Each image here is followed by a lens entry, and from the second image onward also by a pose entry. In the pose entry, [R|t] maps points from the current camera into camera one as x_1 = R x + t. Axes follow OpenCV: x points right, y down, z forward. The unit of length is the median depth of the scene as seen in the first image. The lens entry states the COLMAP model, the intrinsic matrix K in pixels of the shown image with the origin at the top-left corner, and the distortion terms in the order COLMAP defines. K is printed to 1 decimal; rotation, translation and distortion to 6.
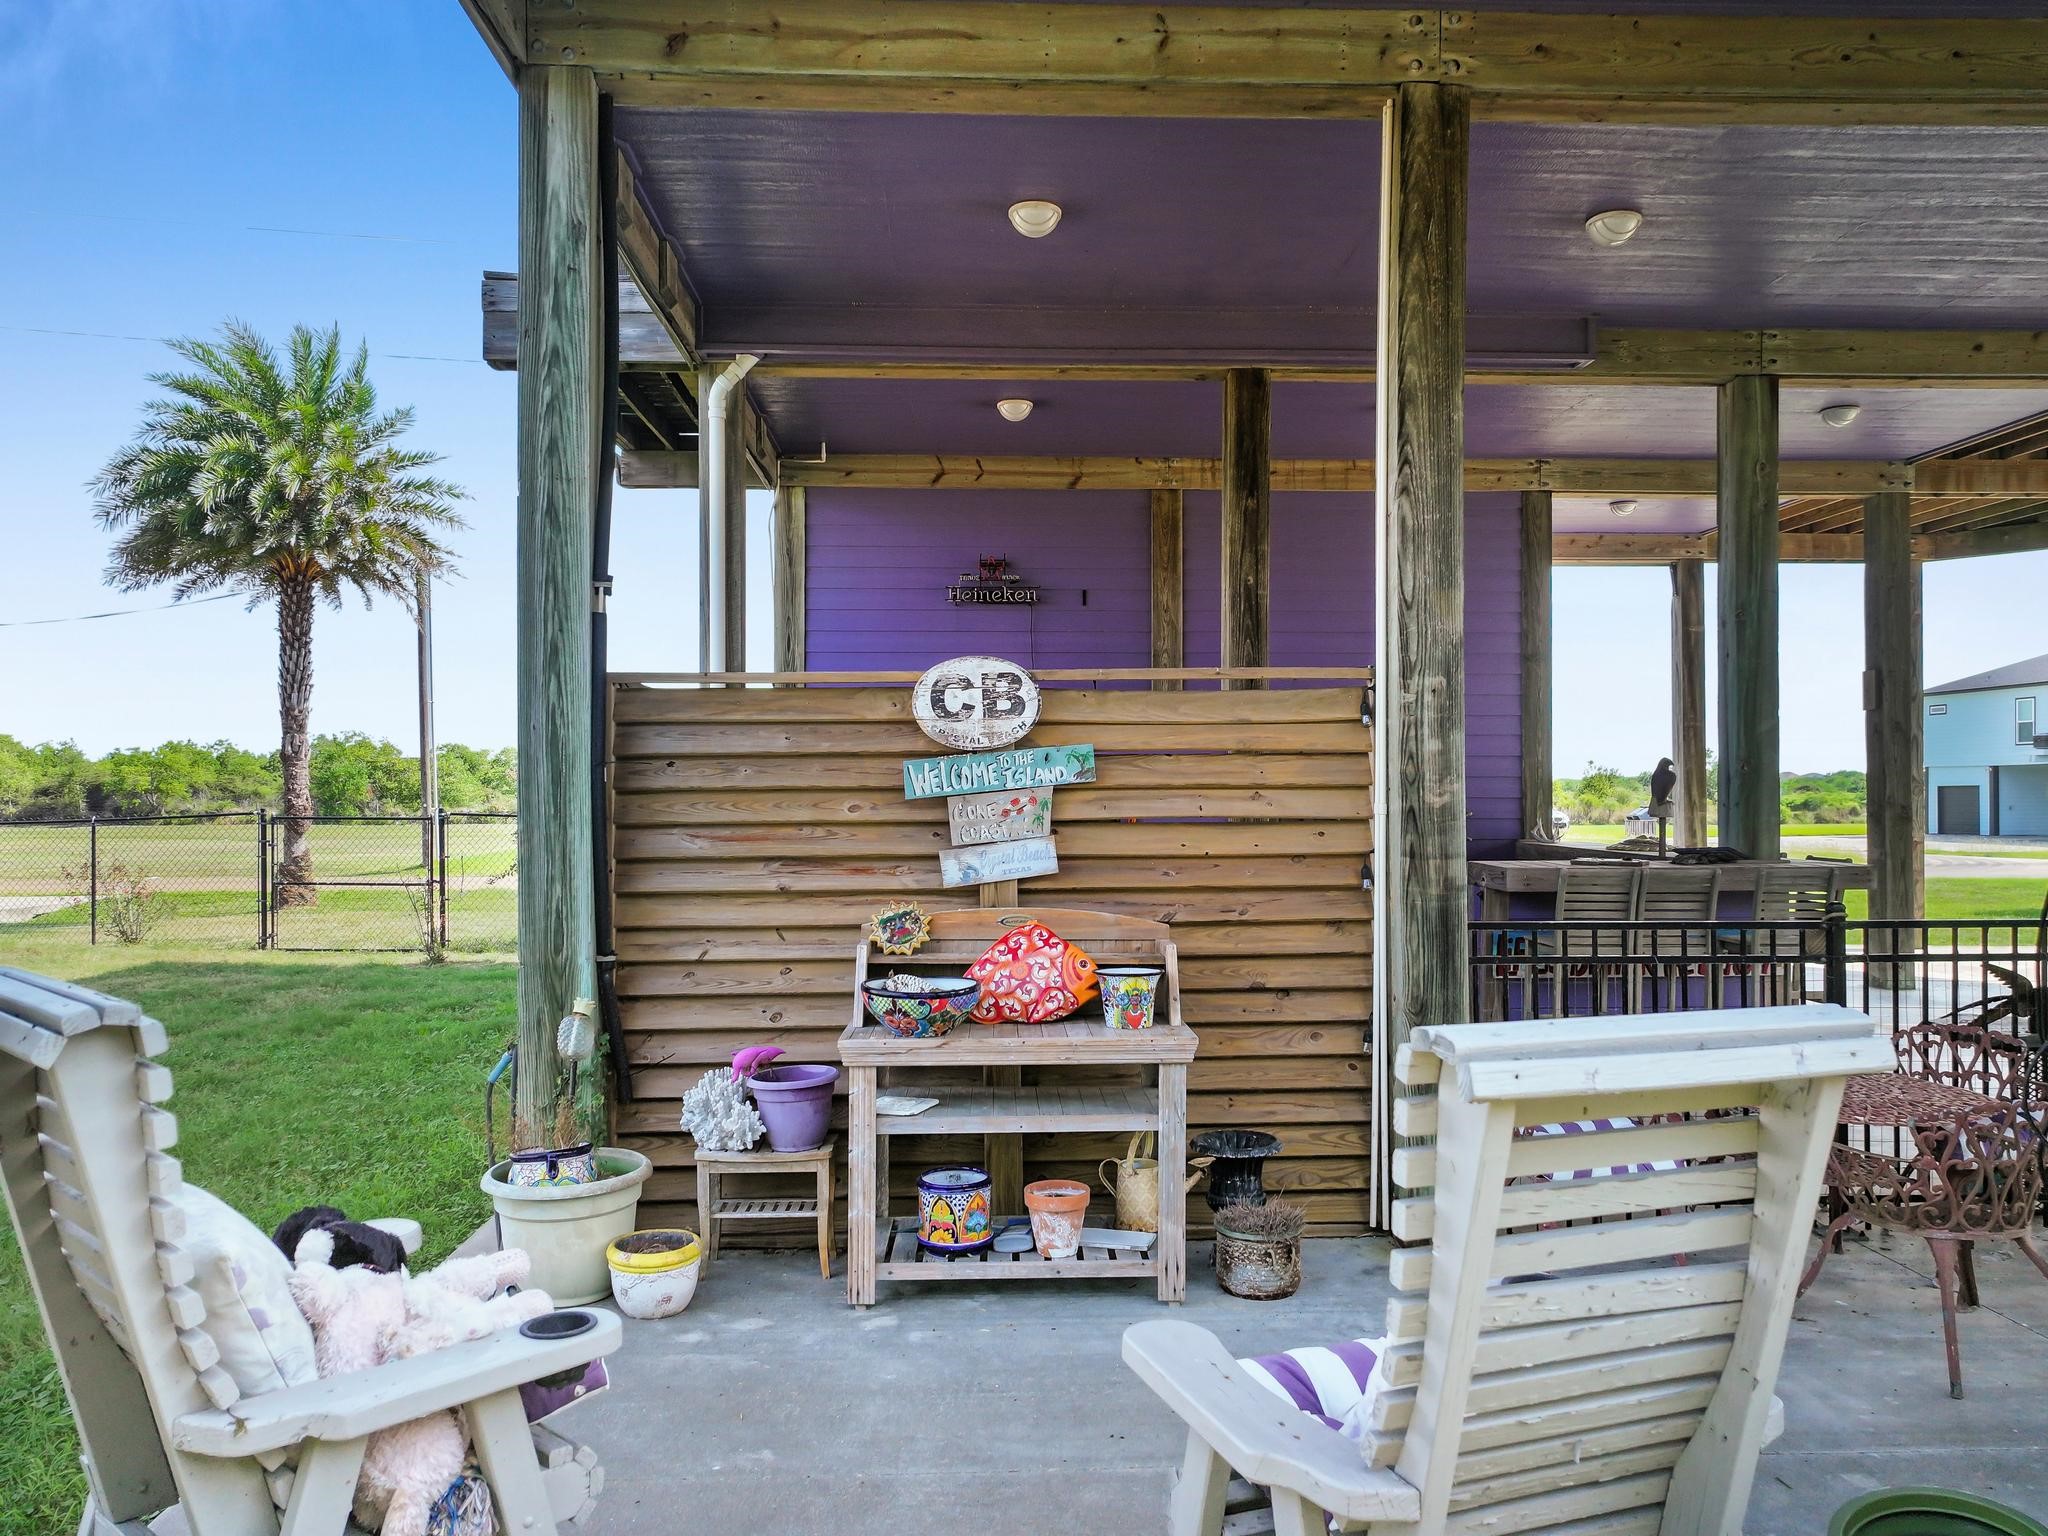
lens RADIAL K [[1437.9, 0, 1024.0], [0, 1437.9, 768.0], [0, 0, 1]] dist [0.002727, 0.001140]
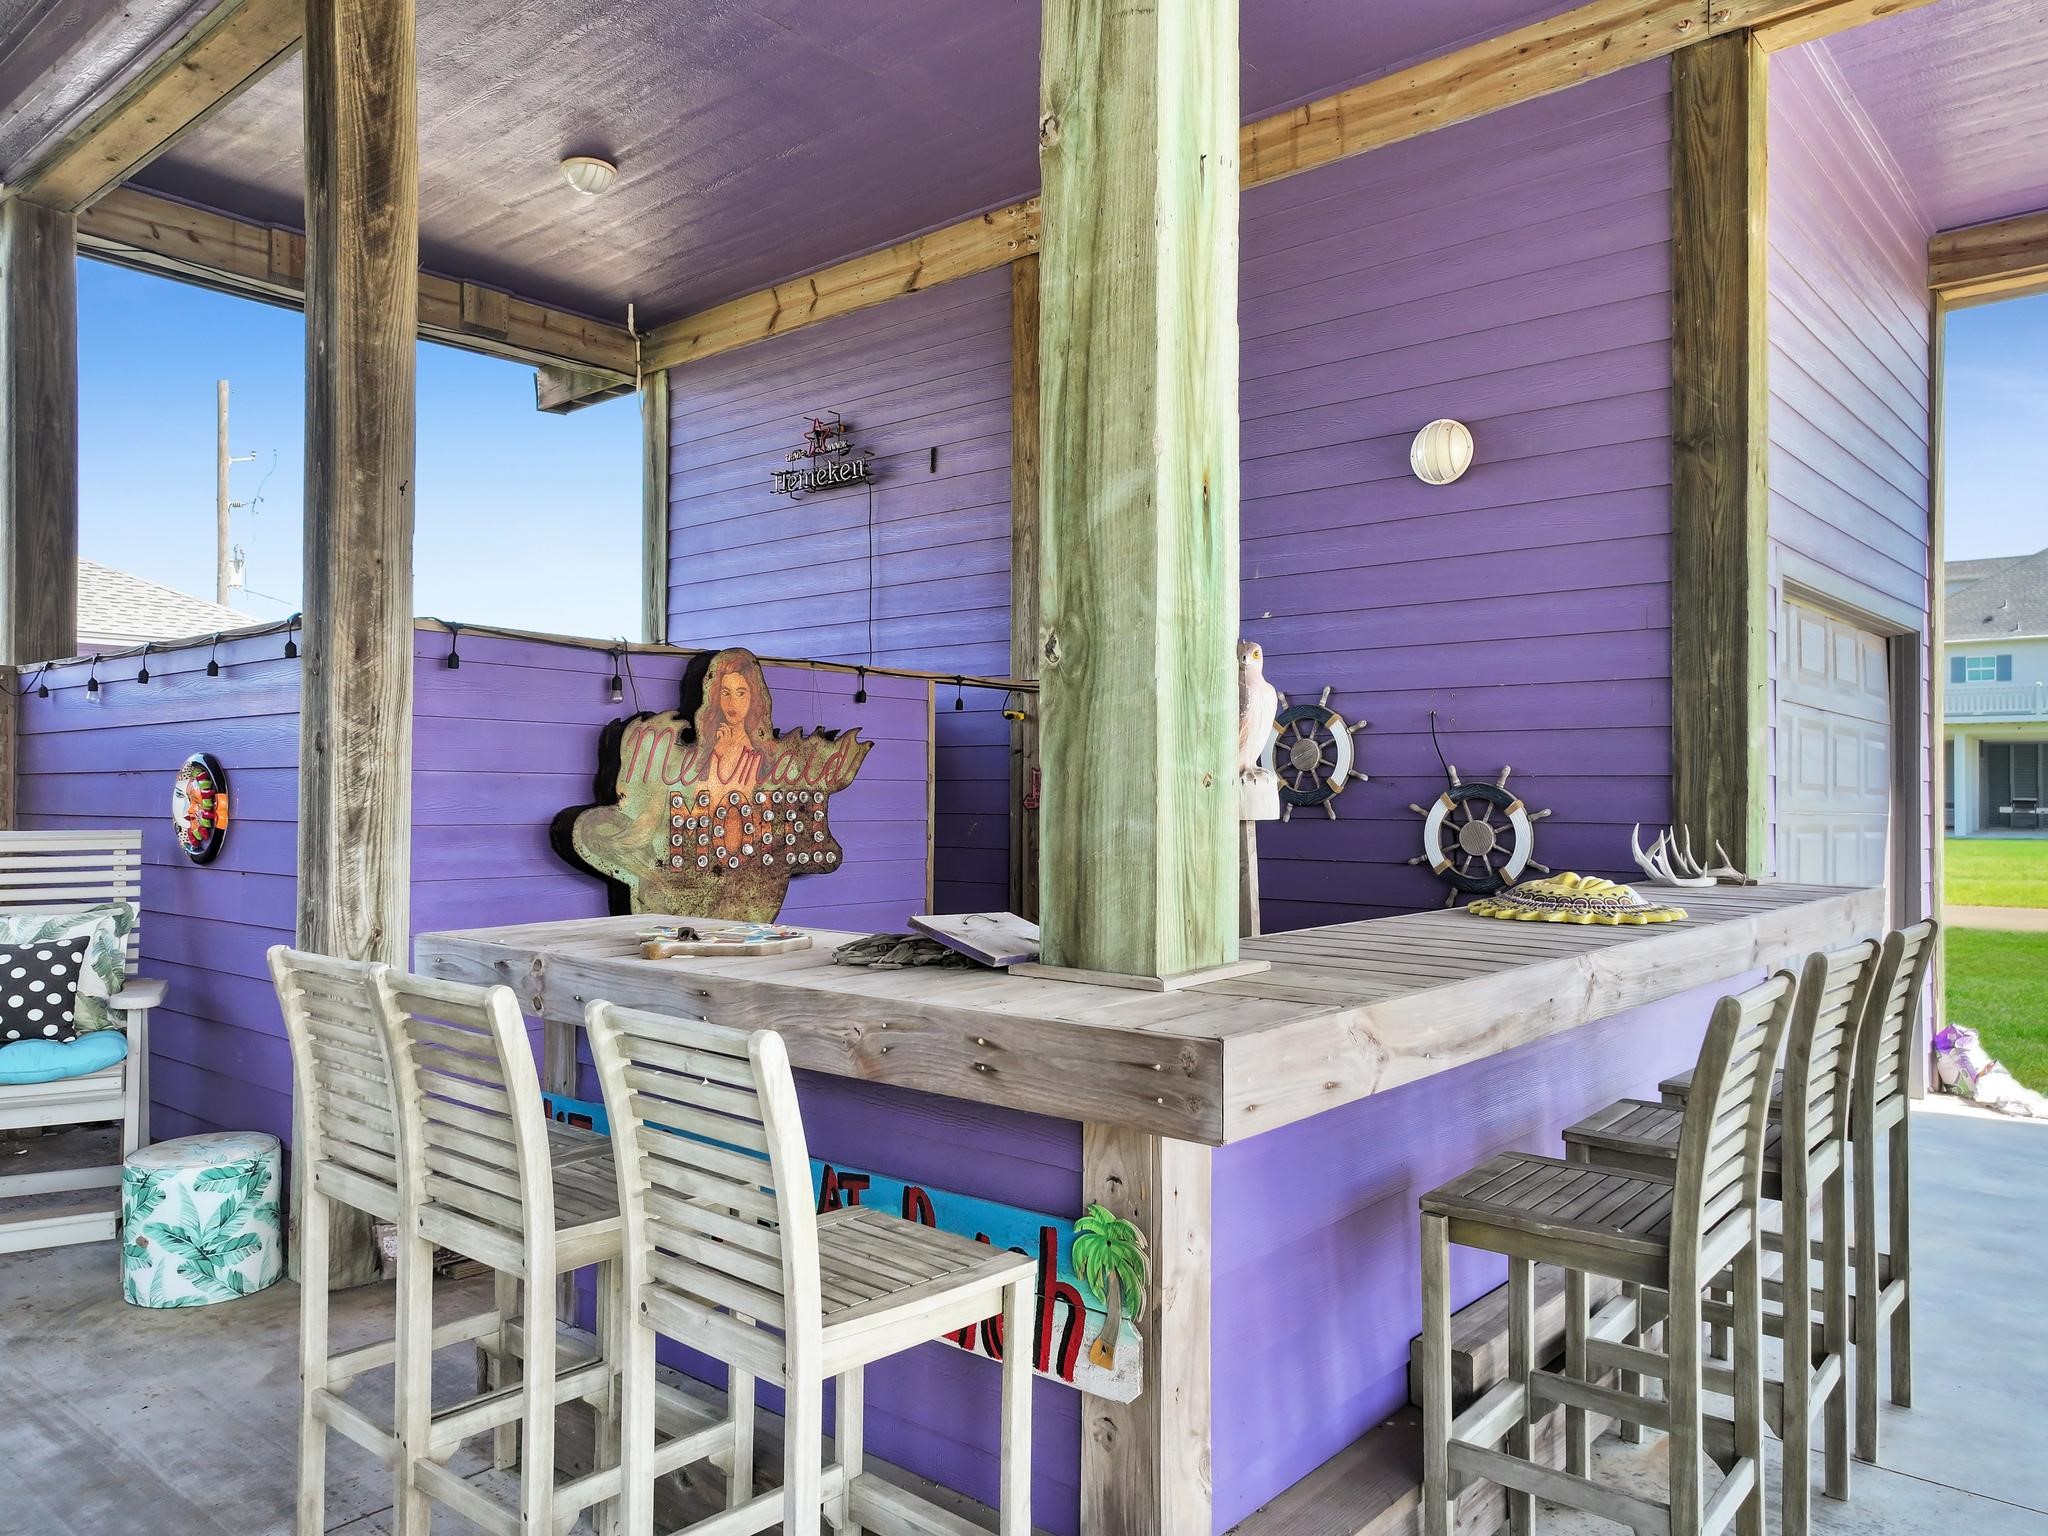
lens RADIAL K [[1437.9, 0, 1024.0], [0, 1437.9, 768.0], [0, 0, 1]] dist [0.002727, 0.001140]
pose [[0.735173, -0.007658, -0.677836, 0.501116], [0.007365, 0.999967, -0.003309, 0.019072], [0.677840, -0.002559, 0.735205, 0.567686]]
